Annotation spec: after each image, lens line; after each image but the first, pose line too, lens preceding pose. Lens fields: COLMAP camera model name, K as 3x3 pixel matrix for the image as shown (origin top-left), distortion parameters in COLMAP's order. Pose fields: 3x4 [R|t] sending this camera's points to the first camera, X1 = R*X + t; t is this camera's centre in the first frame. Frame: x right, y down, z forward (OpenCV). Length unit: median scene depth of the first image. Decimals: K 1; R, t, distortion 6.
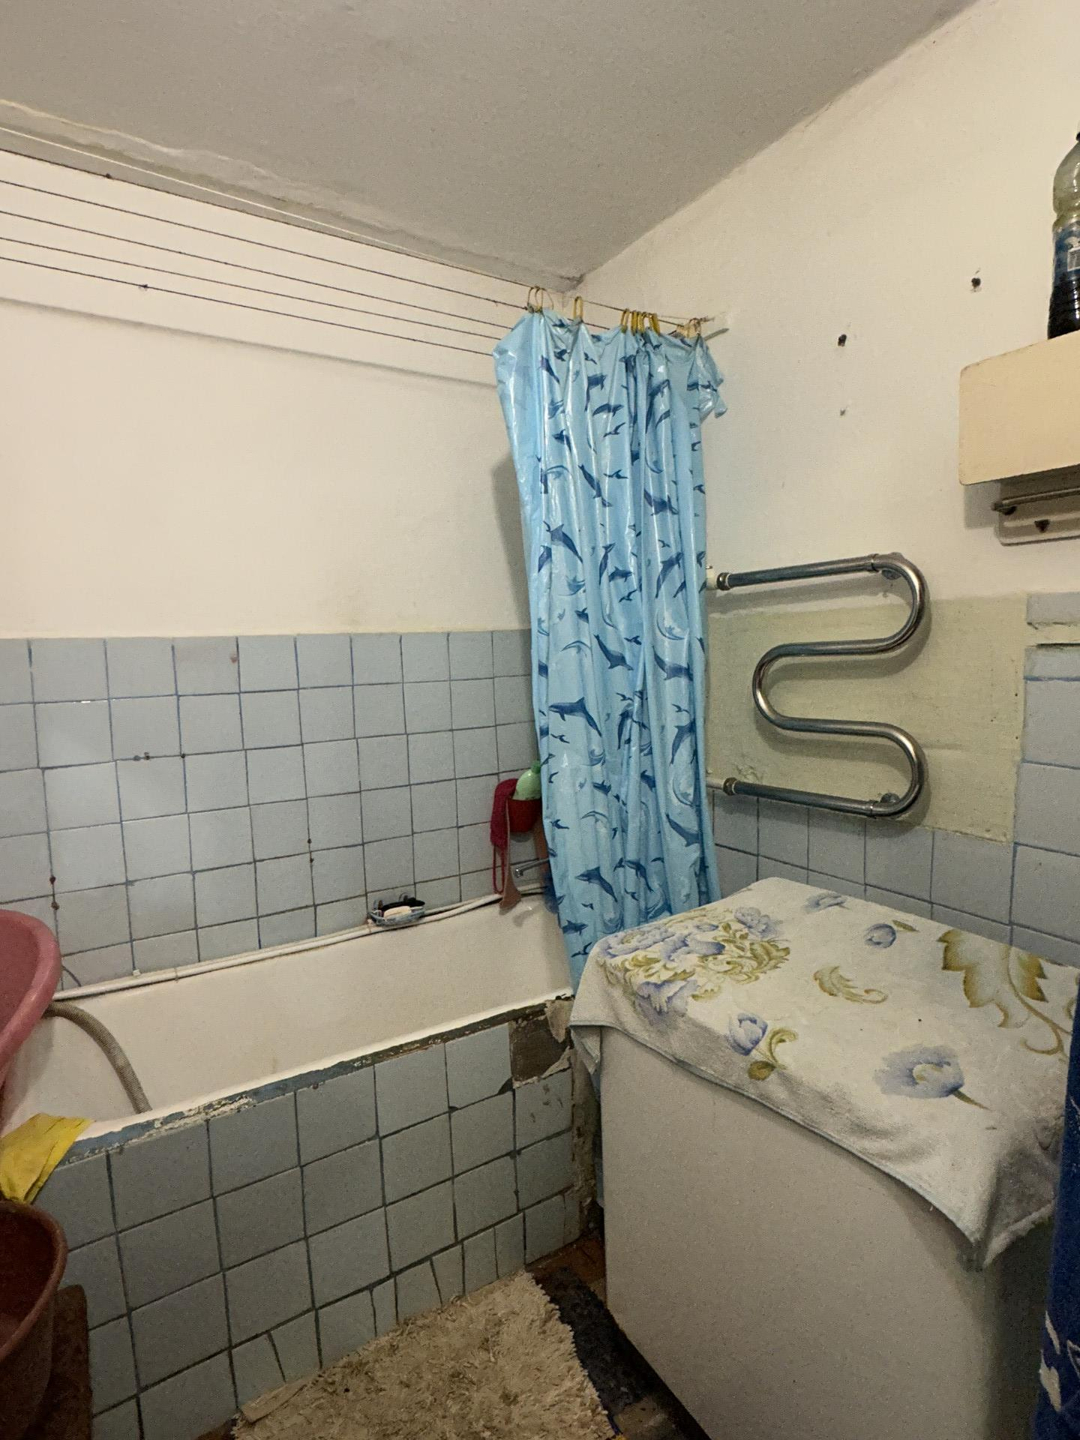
lens RADIAL K [[762.3, 0, 537.3], [0, 762.3, 721.5], [0, 0, 1]] dist [-0.001003, 0.000296]
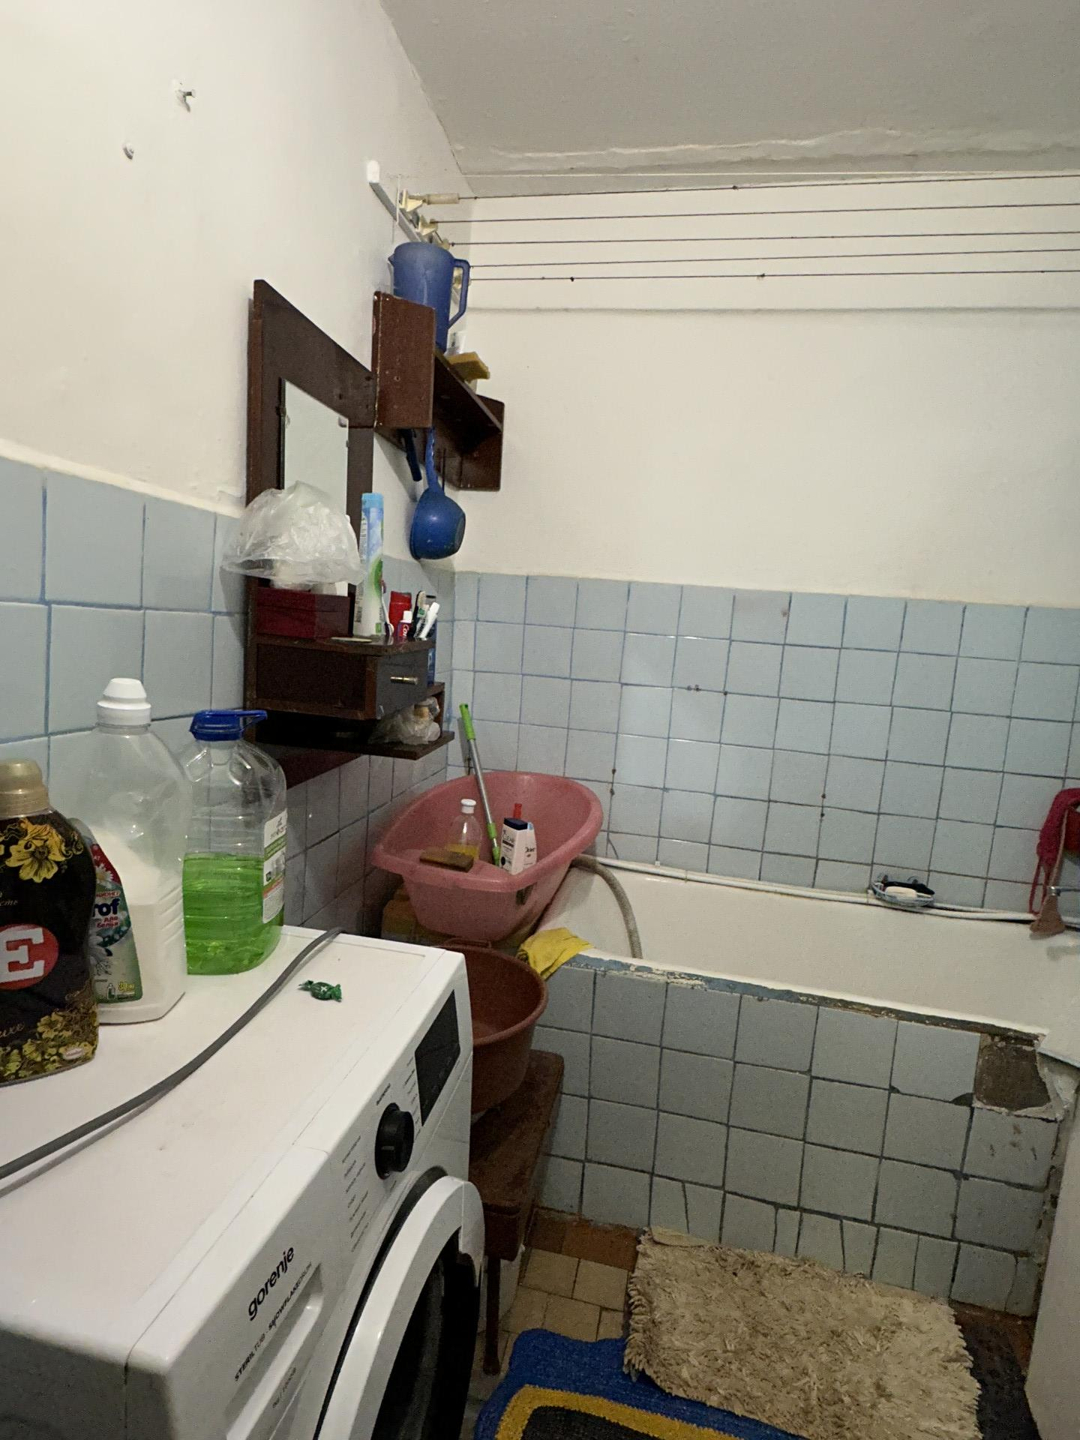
lens RADIAL K [[762.3, 0, 536.9], [0, 762.3, 720.3], [0, 0, 1]] dist [-0.001003, 0.000296]
pose [[0.718850, 0.175932, -0.672534, 0.114319], [-0.159864, 0.983354, 0.086367, 0.033797], [0.676534, 0.045429, 0.735009, -0.030060]]
